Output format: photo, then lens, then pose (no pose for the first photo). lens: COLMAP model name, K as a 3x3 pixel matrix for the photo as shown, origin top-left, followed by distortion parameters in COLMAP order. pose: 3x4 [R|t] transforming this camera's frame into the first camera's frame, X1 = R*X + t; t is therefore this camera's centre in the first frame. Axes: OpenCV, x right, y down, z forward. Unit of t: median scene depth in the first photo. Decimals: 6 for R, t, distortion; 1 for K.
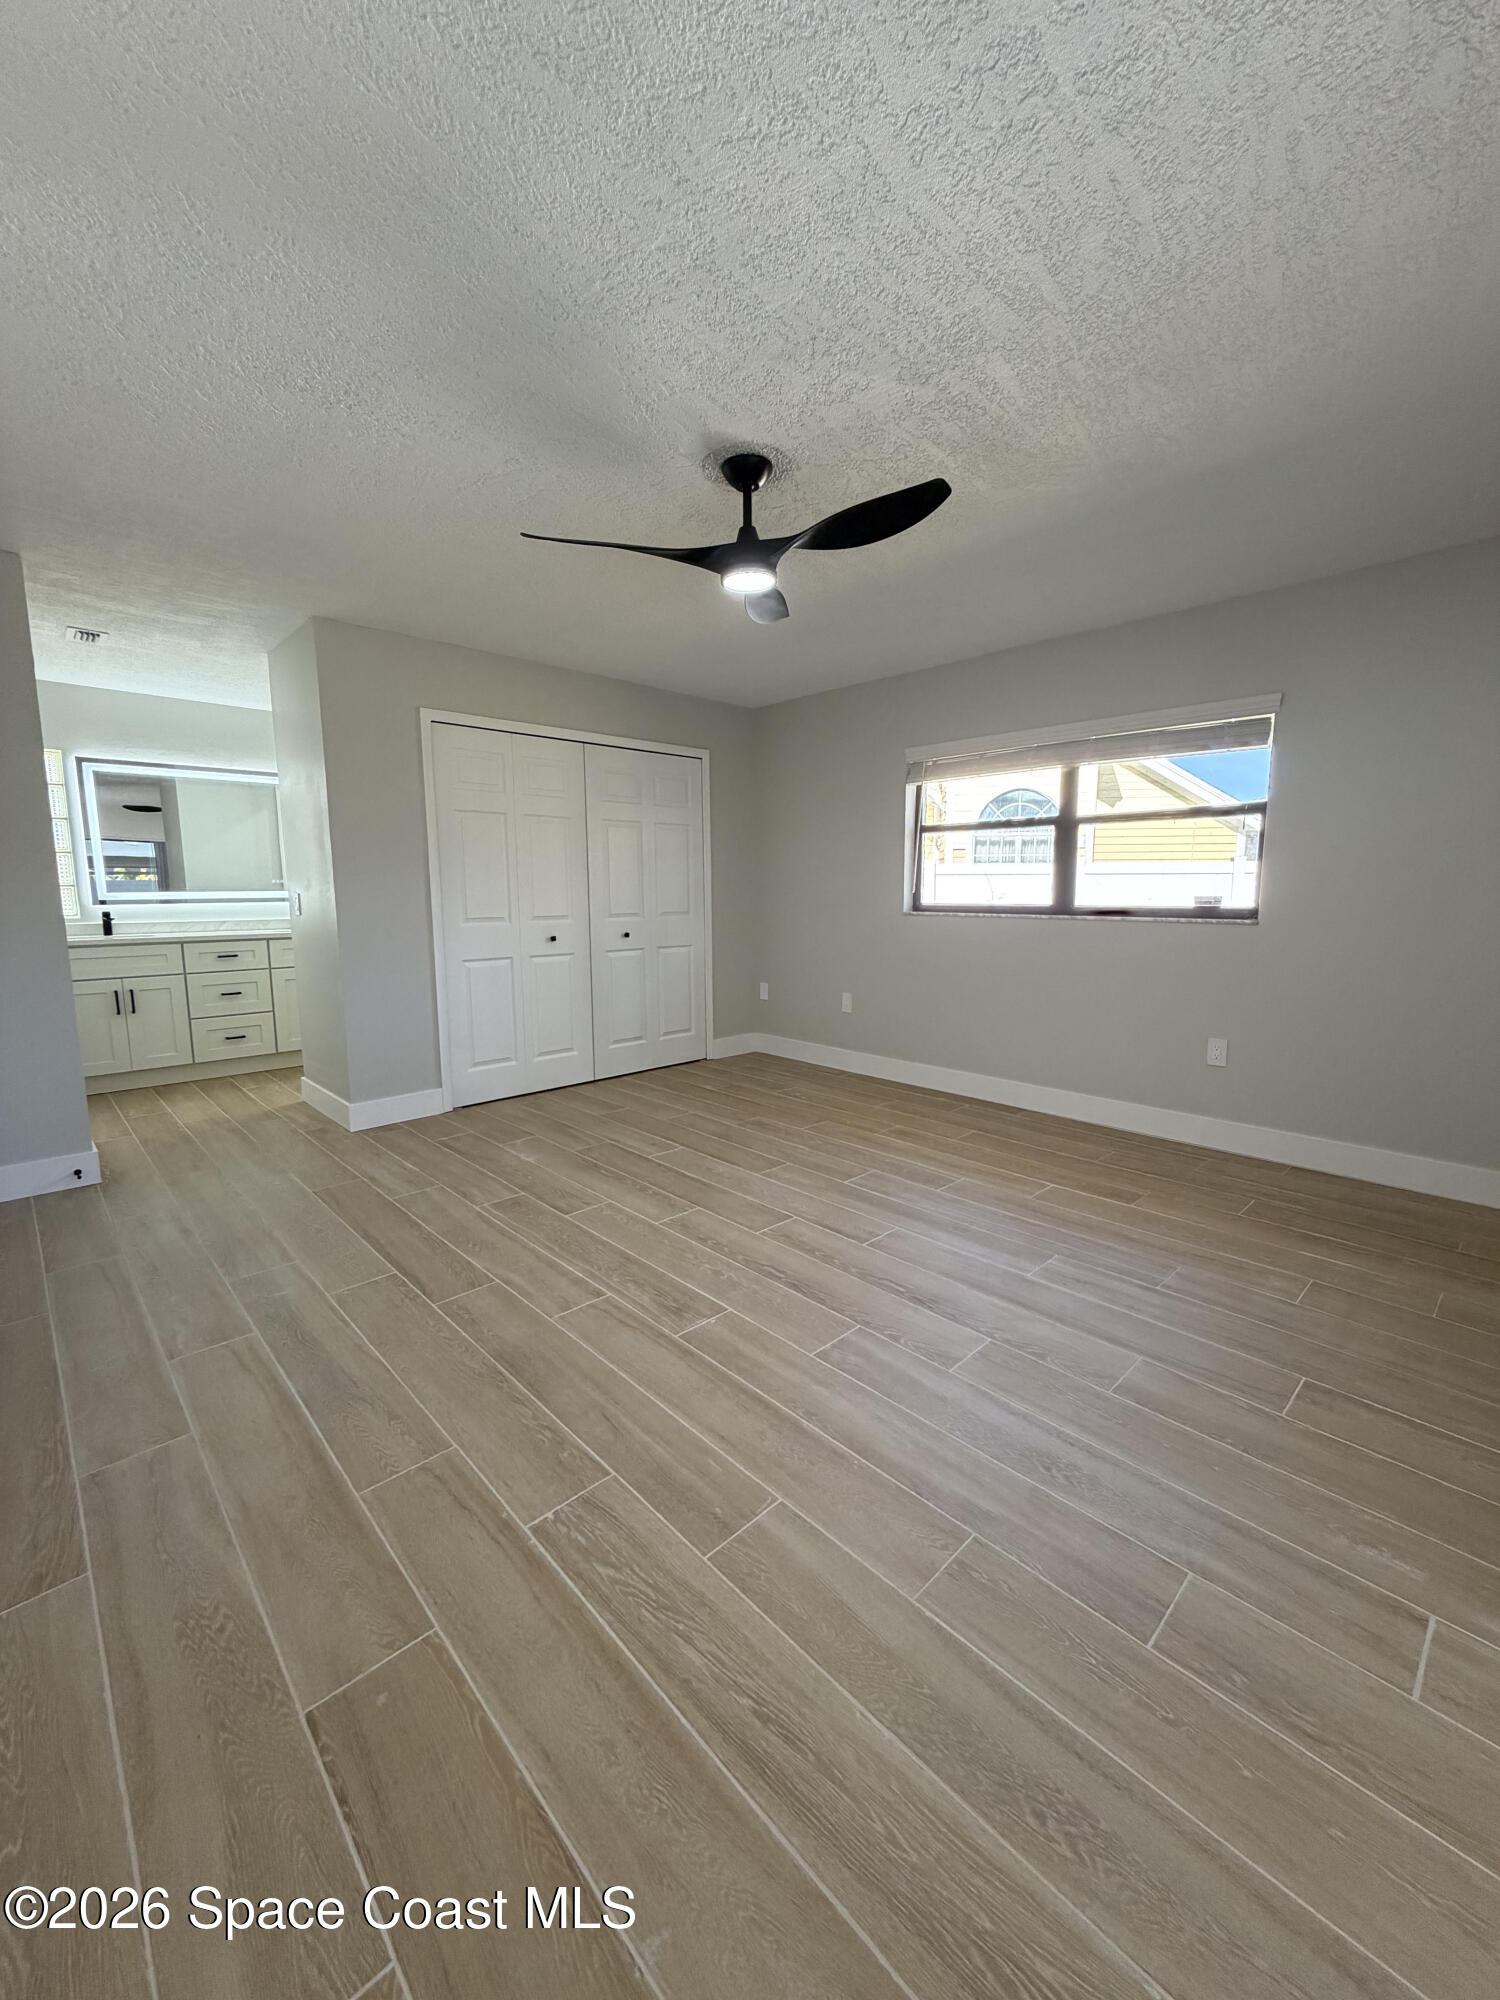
lens RADIAL K [[795.7, 0, 749.7], [0, 795.7, 994.2], [0, 0, 1]] dist [-0.002484, 0.001076]
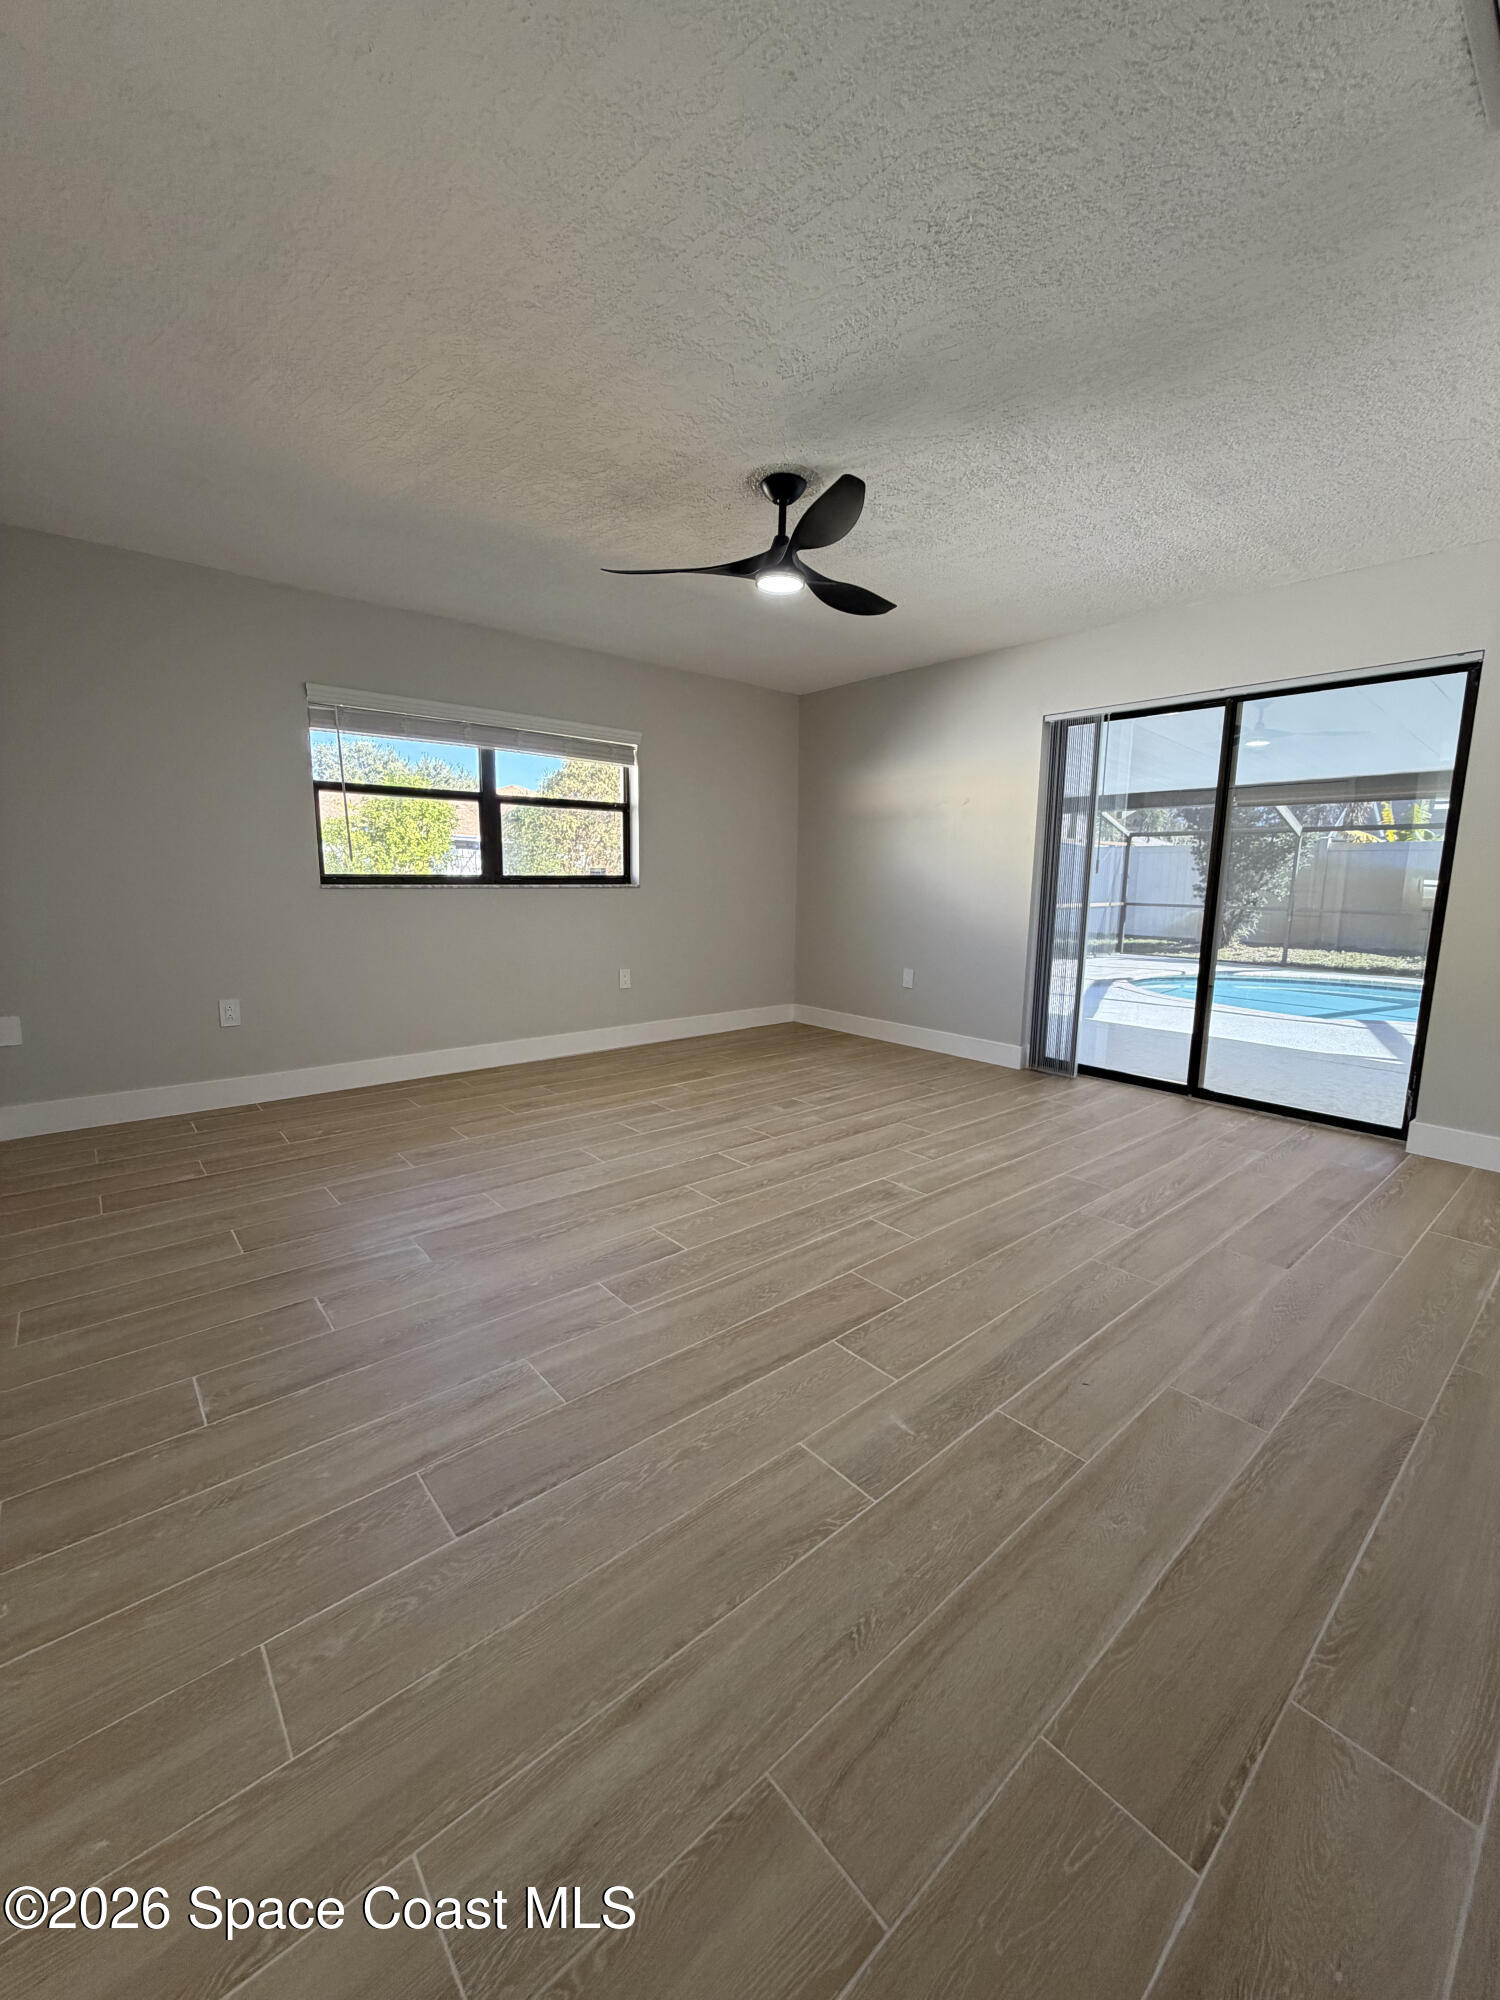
lens RADIAL K [[795.7, 0, 749.7], [0, 795.7, 994.2], [0, 0, 1]] dist [-0.002484, 0.001076]
pose [[0.056055, -0.148227, 0.987363, -1.064708], [0.122071, 0.982517, 0.140570, -0.094542], [-0.990937, 0.112649, 0.073169, 0.898156]]
